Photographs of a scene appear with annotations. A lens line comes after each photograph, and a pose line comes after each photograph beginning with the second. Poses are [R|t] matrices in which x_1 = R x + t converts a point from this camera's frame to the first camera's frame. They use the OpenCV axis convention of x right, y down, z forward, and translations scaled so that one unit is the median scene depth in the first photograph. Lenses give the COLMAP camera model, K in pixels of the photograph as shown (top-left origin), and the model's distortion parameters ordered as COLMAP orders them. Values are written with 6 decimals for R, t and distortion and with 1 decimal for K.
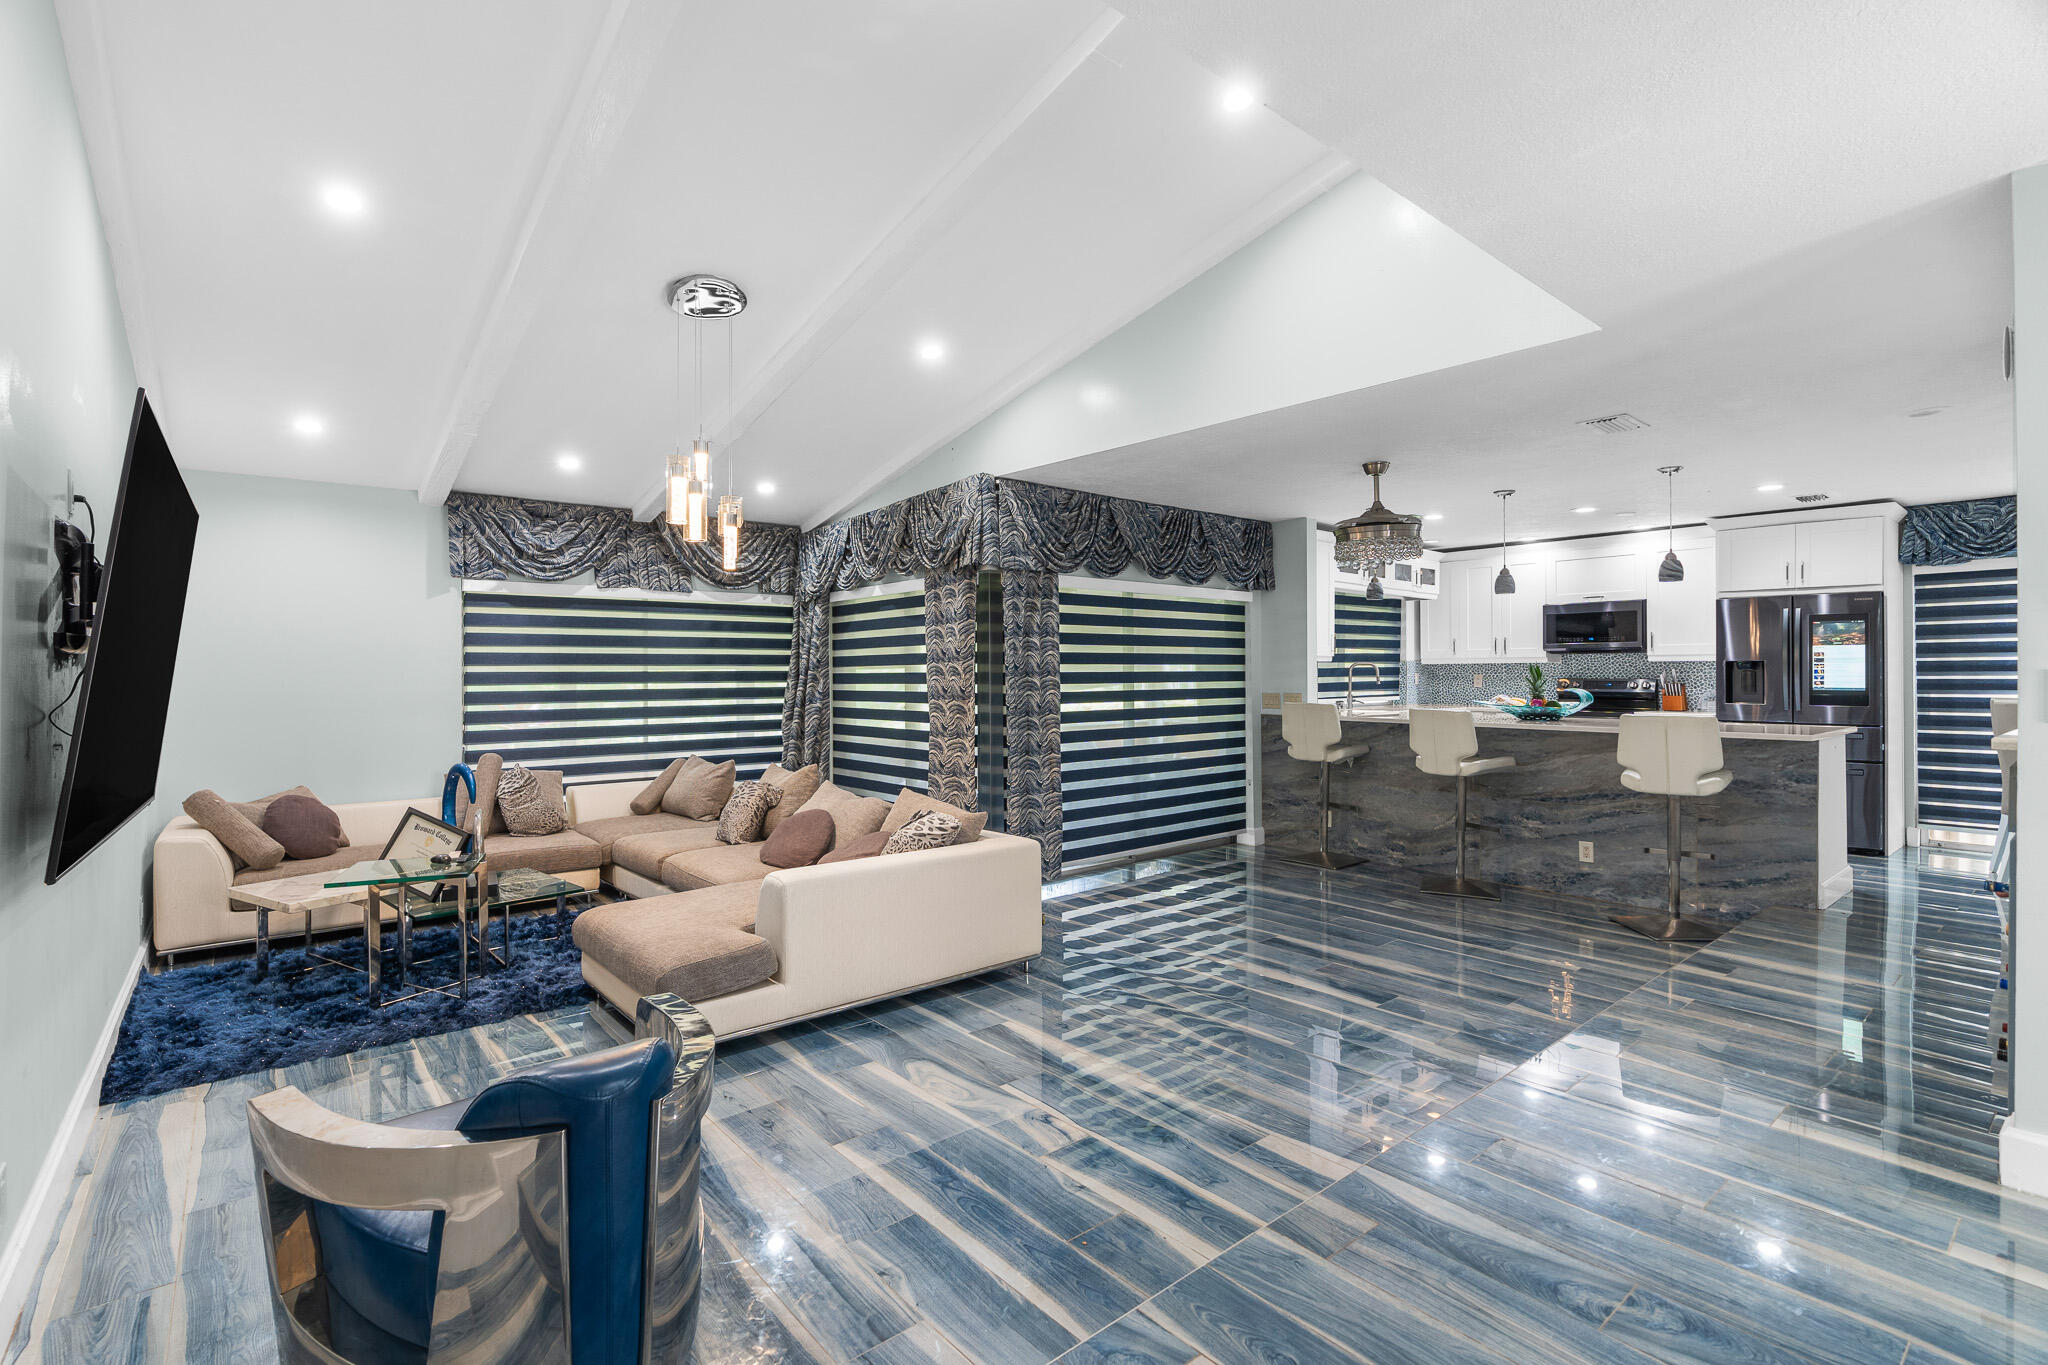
lens RADIAL K [[934.3, 0, 1013.0], [0, 934.3, 668.1], [0, 0, 1]] dist [-0.010578, 0.003230]
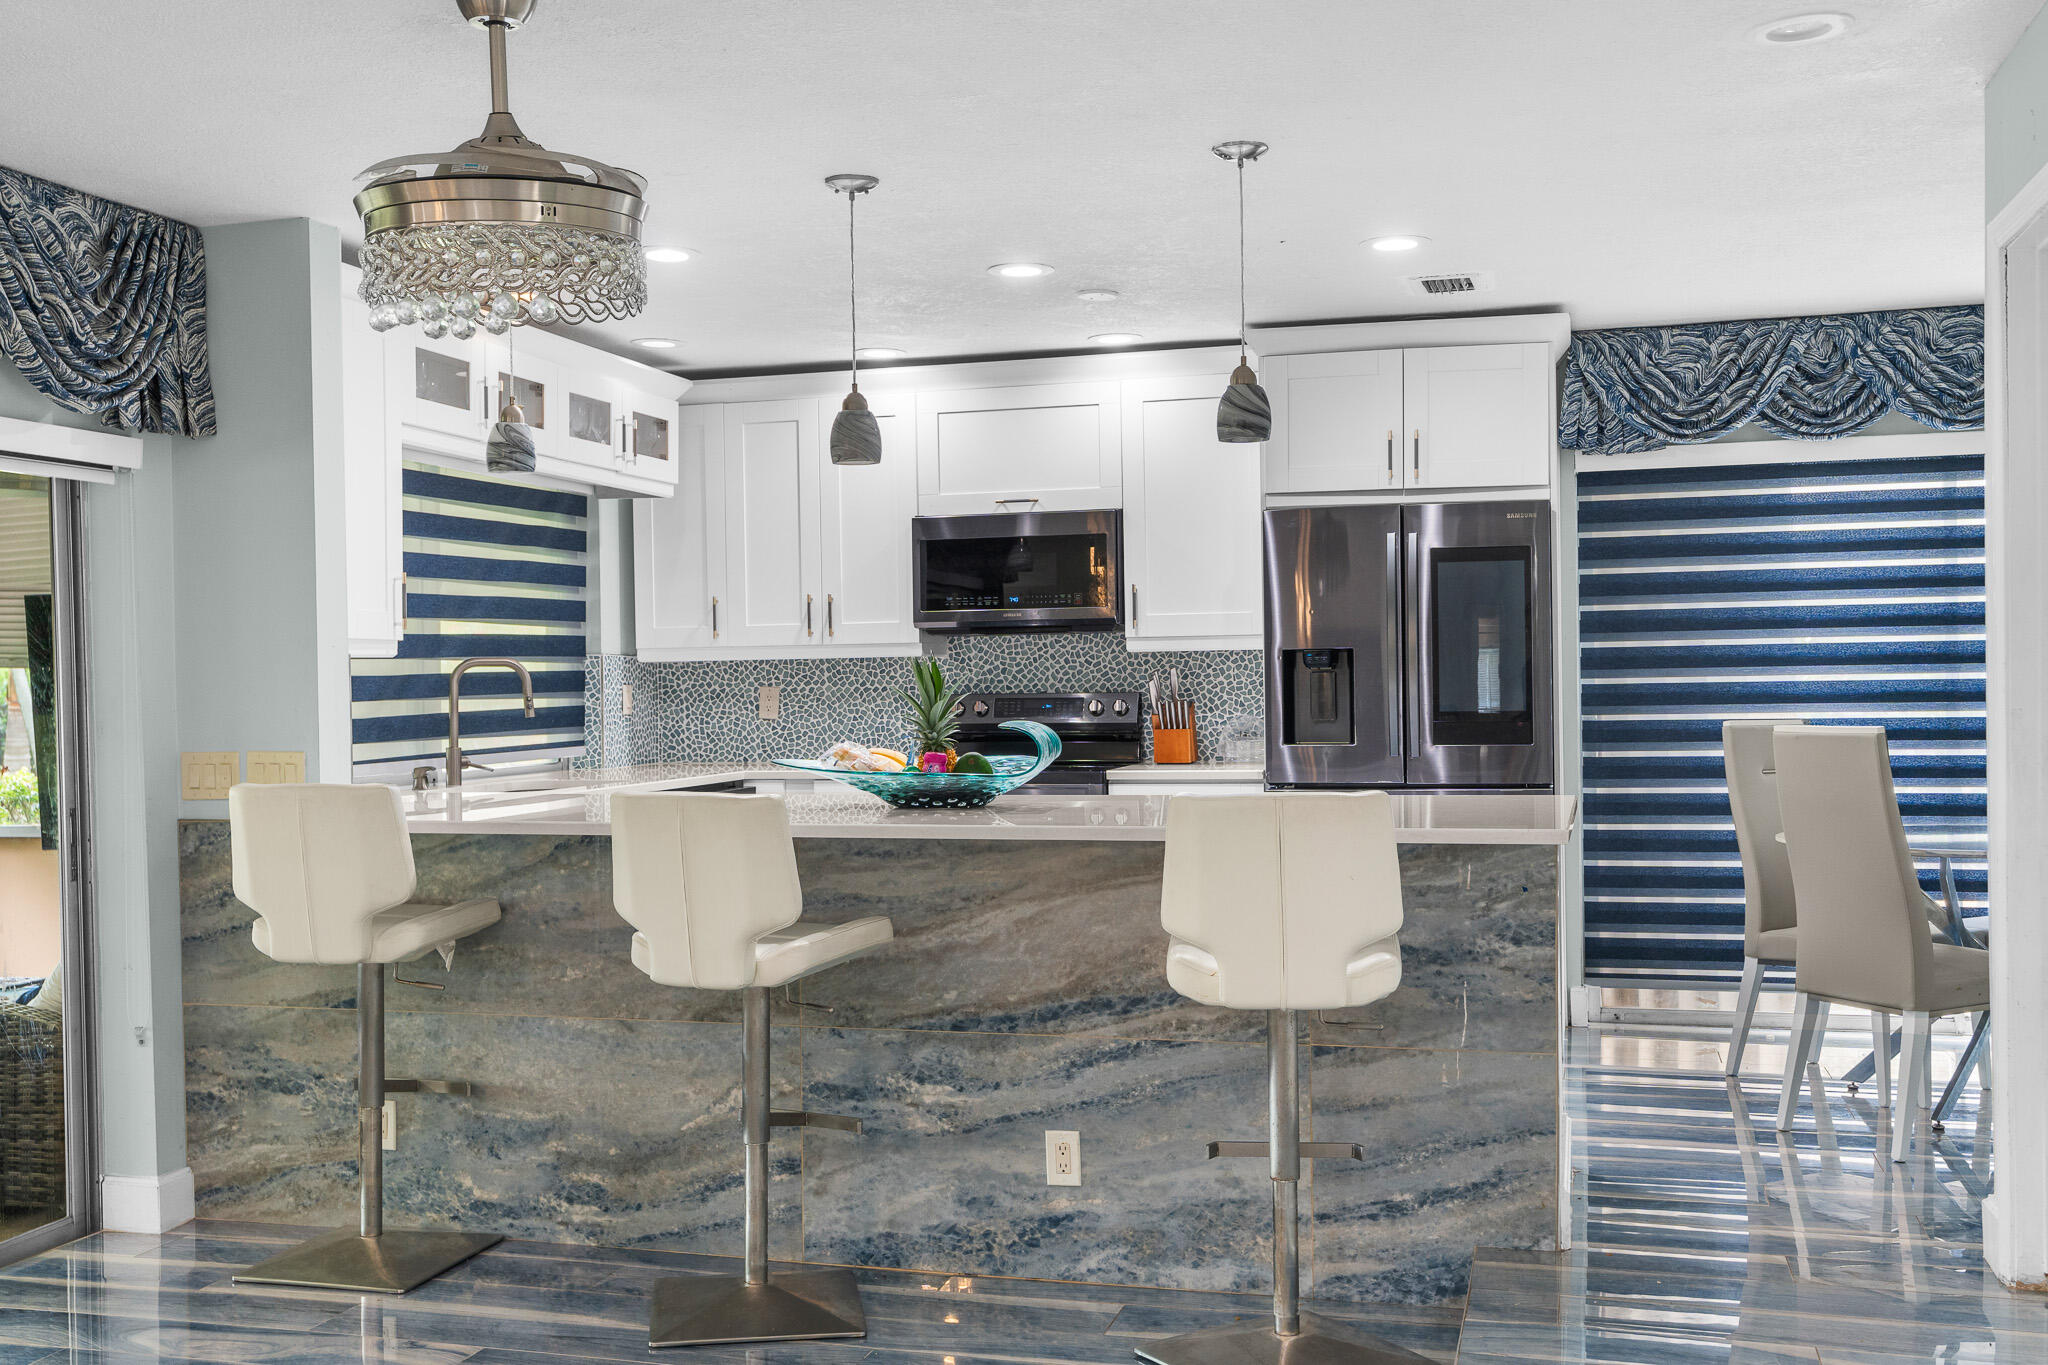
lens RADIAL K [[2024.4, 0, 1028.3], [0, 2024.4, 697.6], [0, 0, 1]] dist [0.019497, 0.000000]
pose [[0.820845, -0.016210, 0.570921, 0.123887], [0.010644, 0.999858, 0.013085, 0.001420], [-0.571051, -0.004664, 0.820901, 0.295669]]
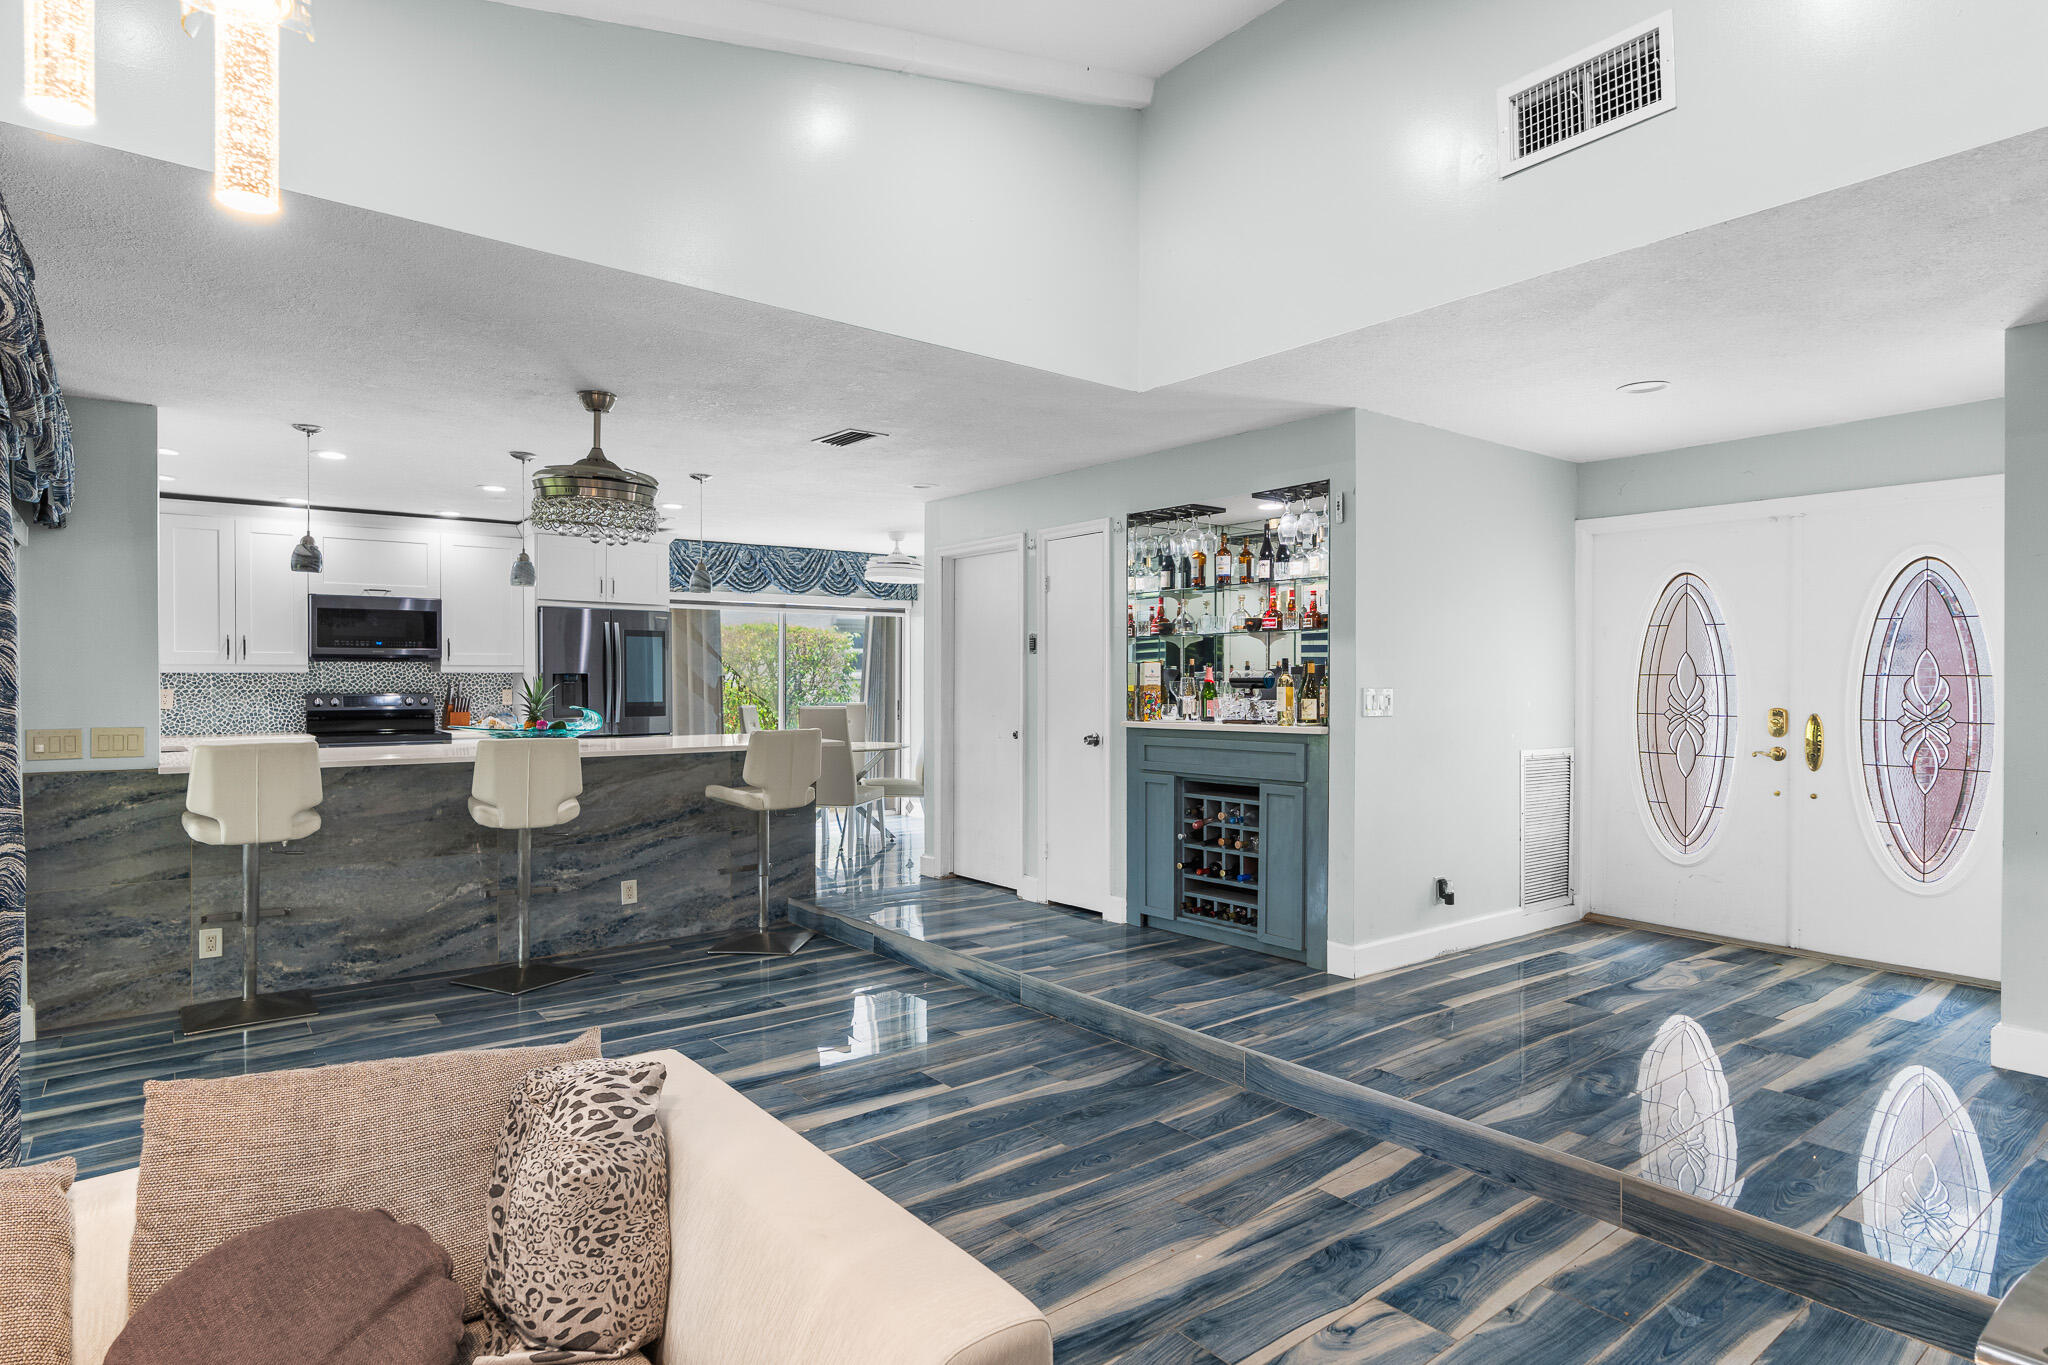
lens RADIAL K [[1087.7, 0, 1012.7], [0, 1087.7, 685.6], [0, 0, 1]] dist [-0.005348, 0.000303]
pose [[0.035403, -0.006017, 0.999355, -0.339672], [-0.003752, 0.999974, 0.006153, -0.003792], [-0.999366, -0.003968, 0.035380, 0.524890]]
